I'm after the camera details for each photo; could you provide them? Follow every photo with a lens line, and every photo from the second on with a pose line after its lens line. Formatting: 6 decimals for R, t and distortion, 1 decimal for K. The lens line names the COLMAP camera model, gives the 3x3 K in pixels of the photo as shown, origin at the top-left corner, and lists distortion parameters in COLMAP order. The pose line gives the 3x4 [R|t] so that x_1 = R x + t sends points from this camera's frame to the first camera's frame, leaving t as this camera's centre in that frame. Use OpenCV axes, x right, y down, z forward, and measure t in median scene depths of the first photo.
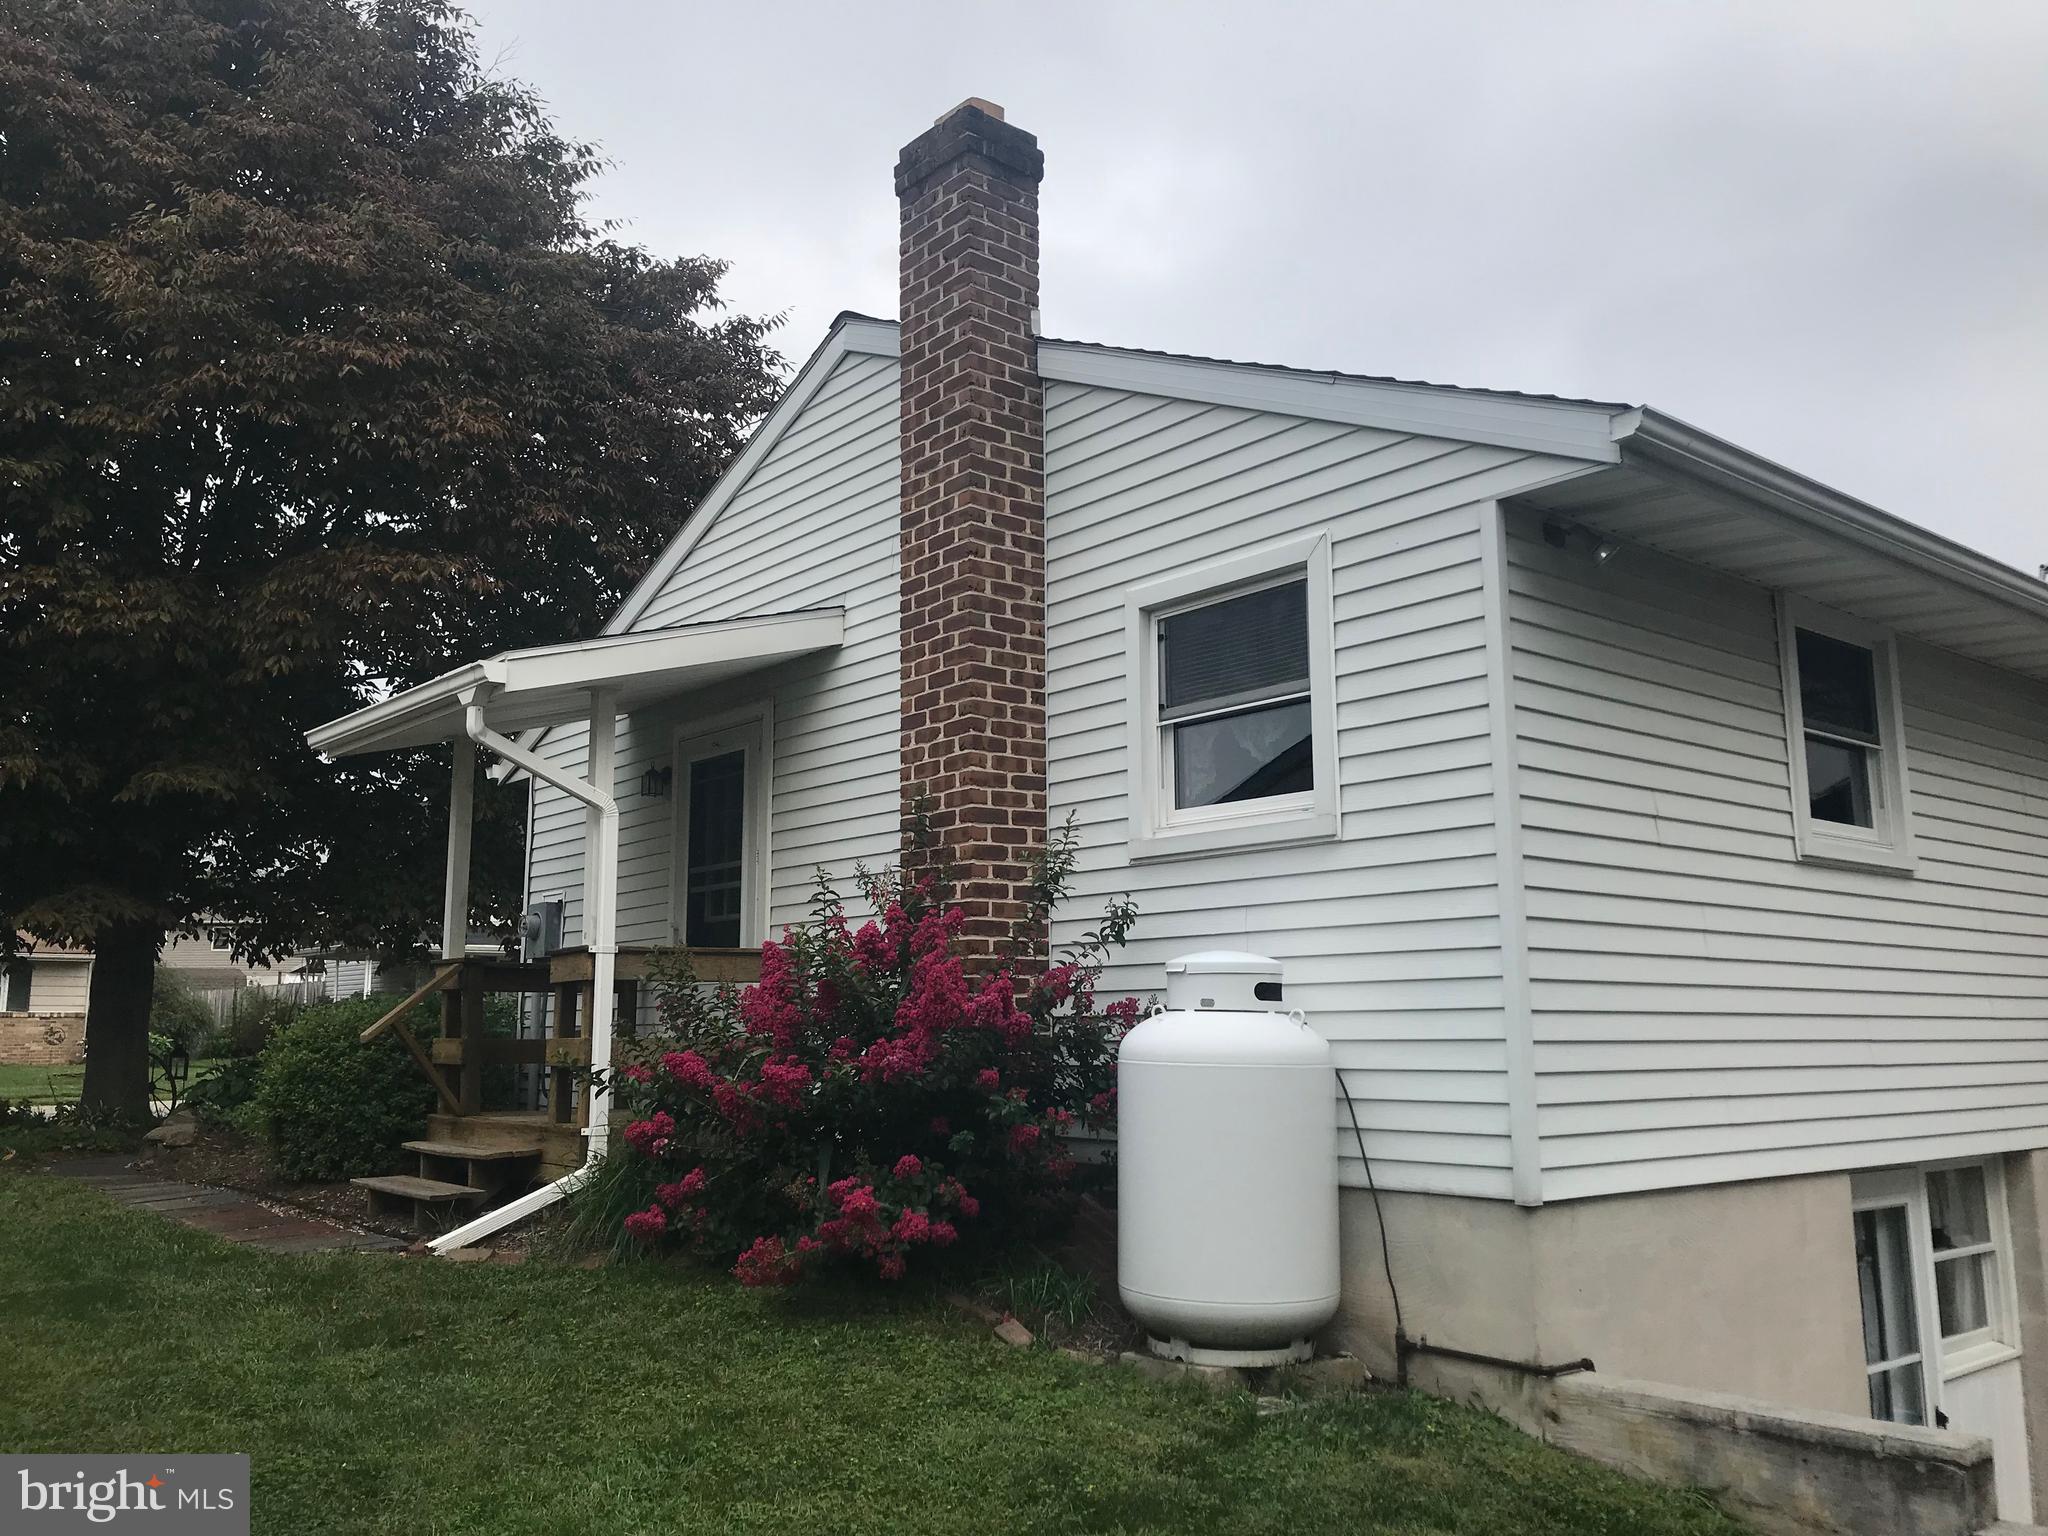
lens RADIAL K [[1667.4, 0, 1024.0], [0, 1667.4, 768.0], [0, 0, 1]] dist [0.006421, 0.006770]
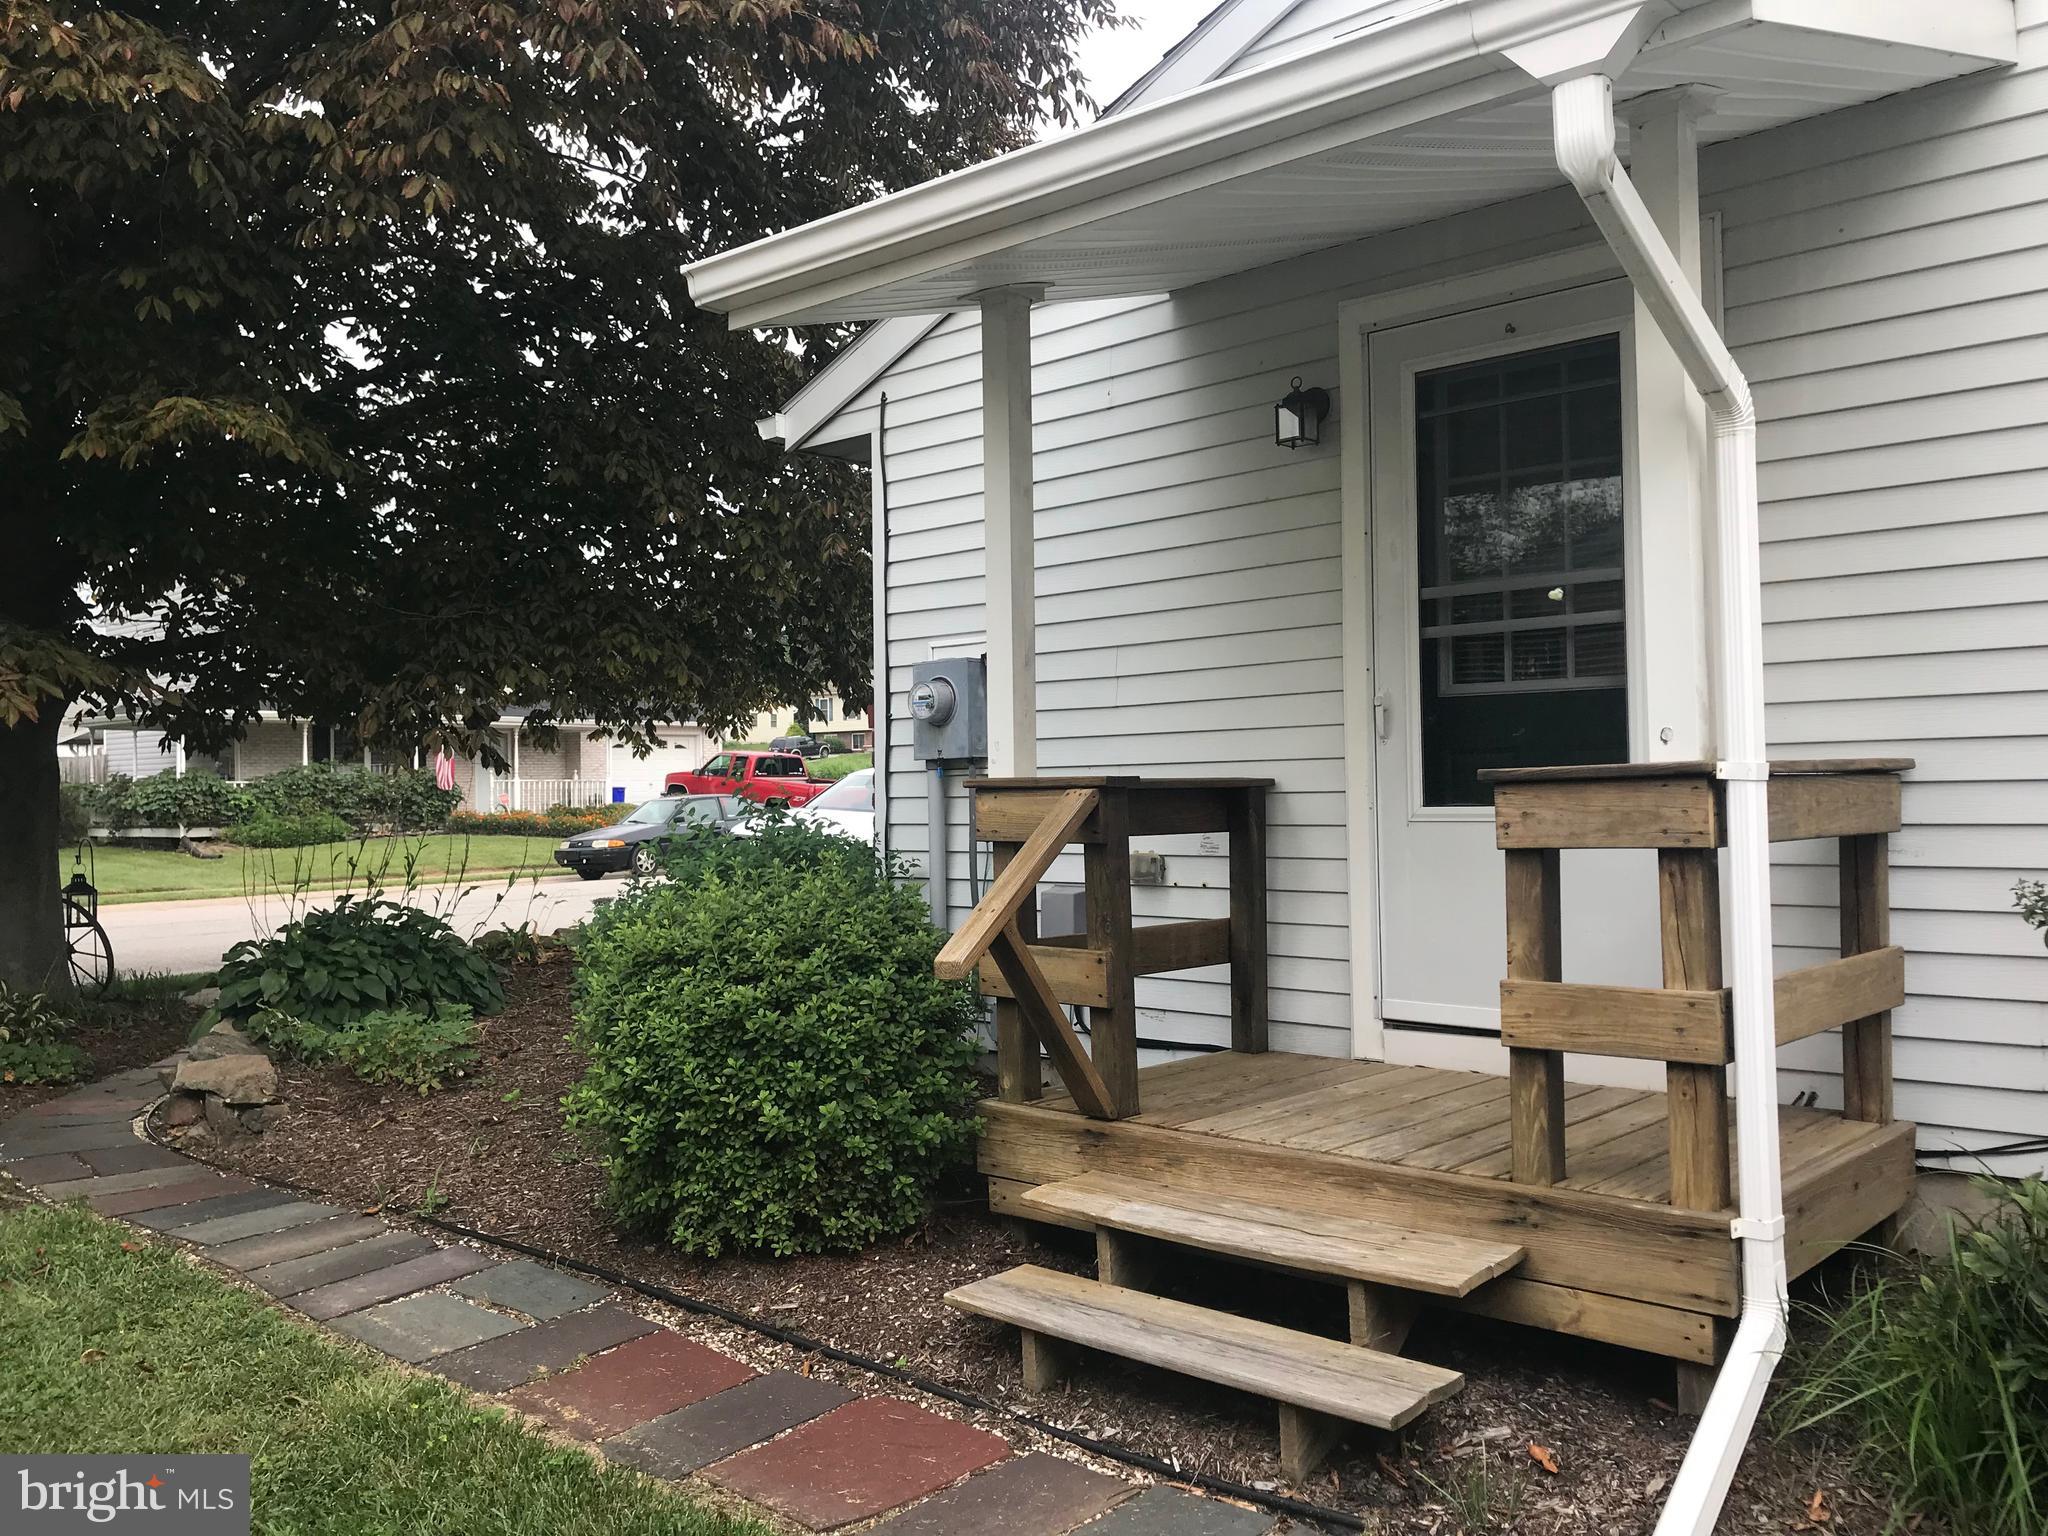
lens RADIAL K [[1706.5, 0, 1018.3], [0, 1706.5, 731.8], [0, 0, 1]] dist [0.019129, 0.009924]
pose [[0.992572, -0.001867, 0.121648, -0.371835], [-0.012351, 0.993170, 0.116017, 0.044249], [-0.121034, -0.116657, 0.985770, 0.495452]]
